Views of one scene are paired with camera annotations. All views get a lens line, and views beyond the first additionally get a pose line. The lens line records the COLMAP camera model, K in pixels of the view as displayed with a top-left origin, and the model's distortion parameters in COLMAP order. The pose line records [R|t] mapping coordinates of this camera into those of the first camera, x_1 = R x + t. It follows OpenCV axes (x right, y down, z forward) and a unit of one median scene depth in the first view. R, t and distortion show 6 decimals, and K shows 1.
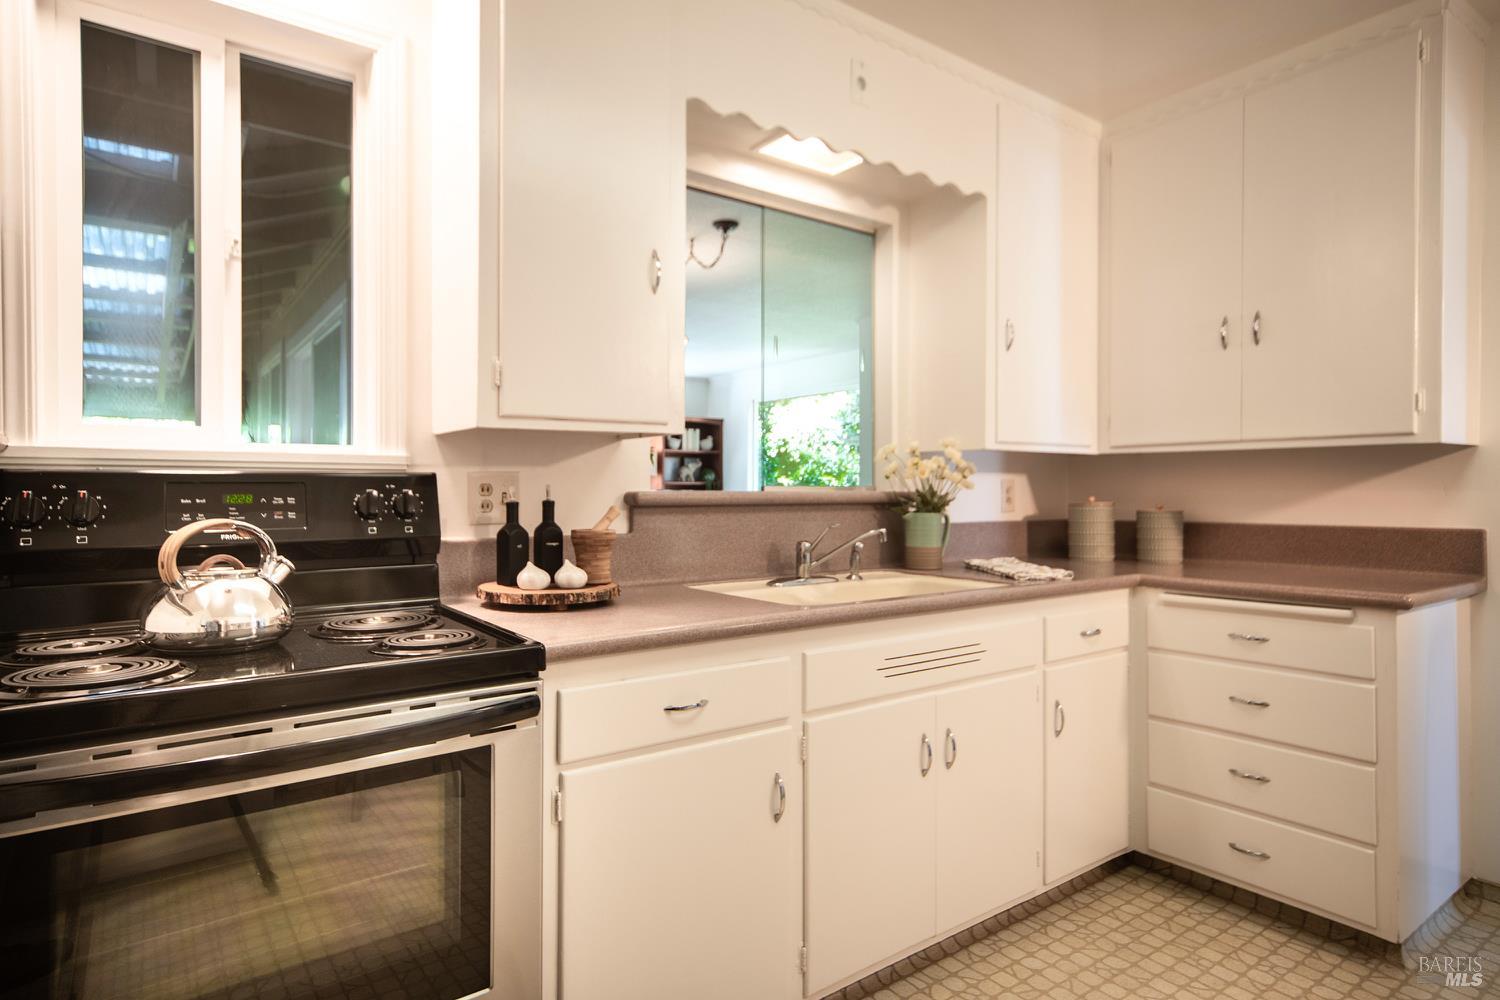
lens RADIAL K [[808.5, 0, 701.6], [0, 808.5, 504.1], [0, 0, 1]] dist [0.003011, 0.000699]
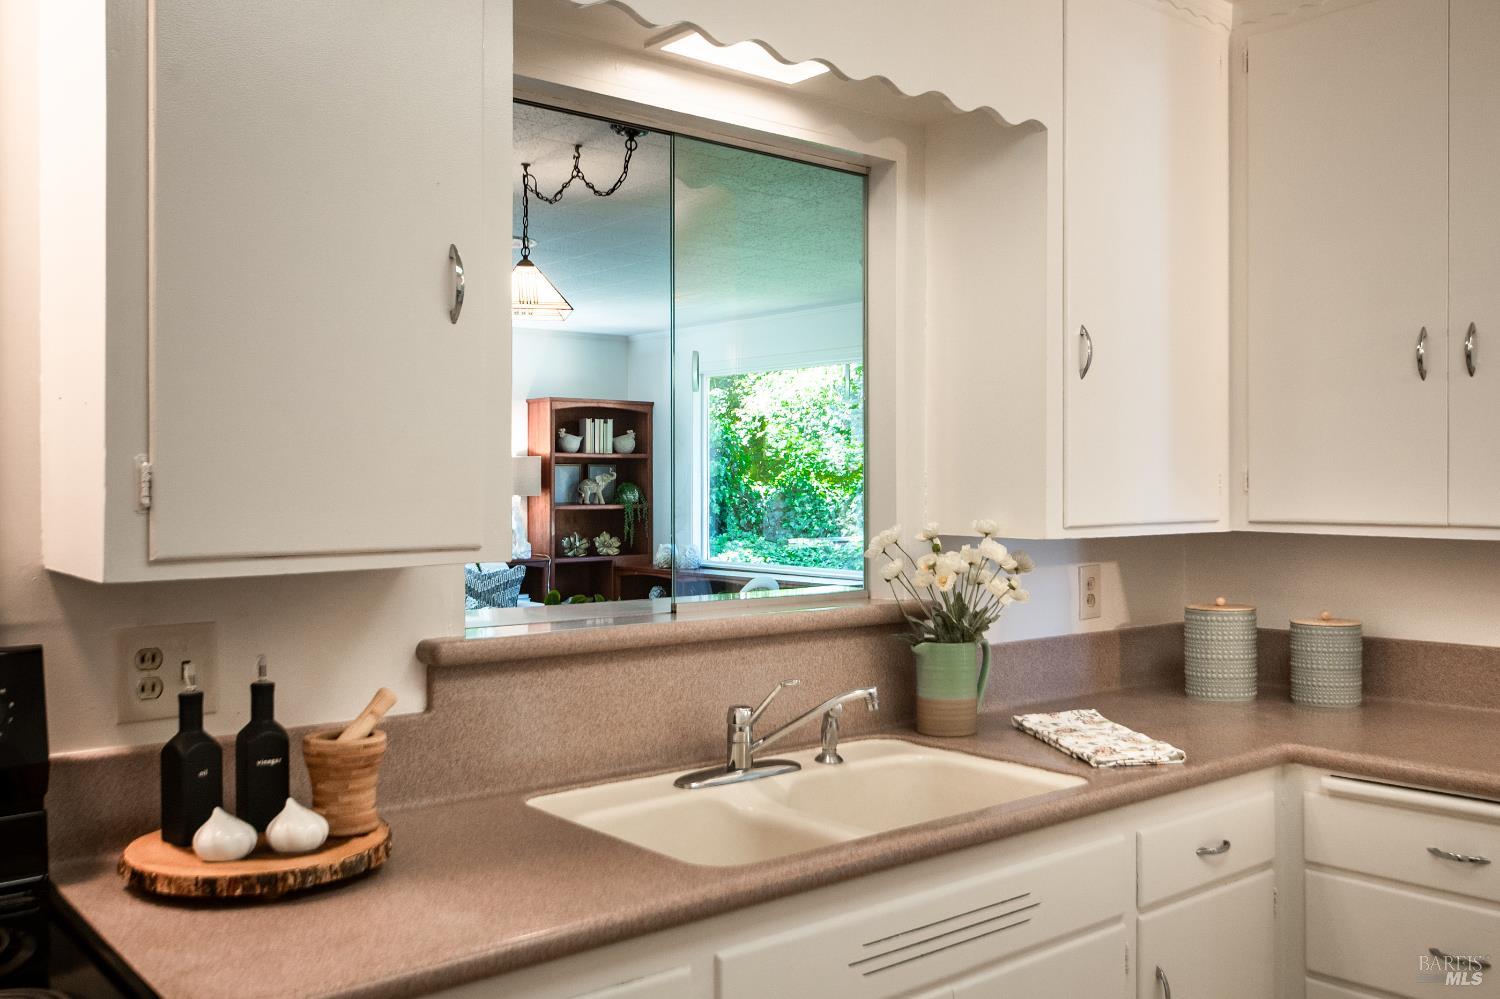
lens RADIAL K [[1305.6, 0, 750.0], [0, 1305.6, 499.5], [0, 0, 1]] dist [-0.007452, 0.006581]
pose [[0.995821, 0.005222, 0.091174, 0.043374], [-0.004125, 0.999917, -0.012219, -0.085303], [-0.091230, 0.011792, 0.995760, 0.055167]]
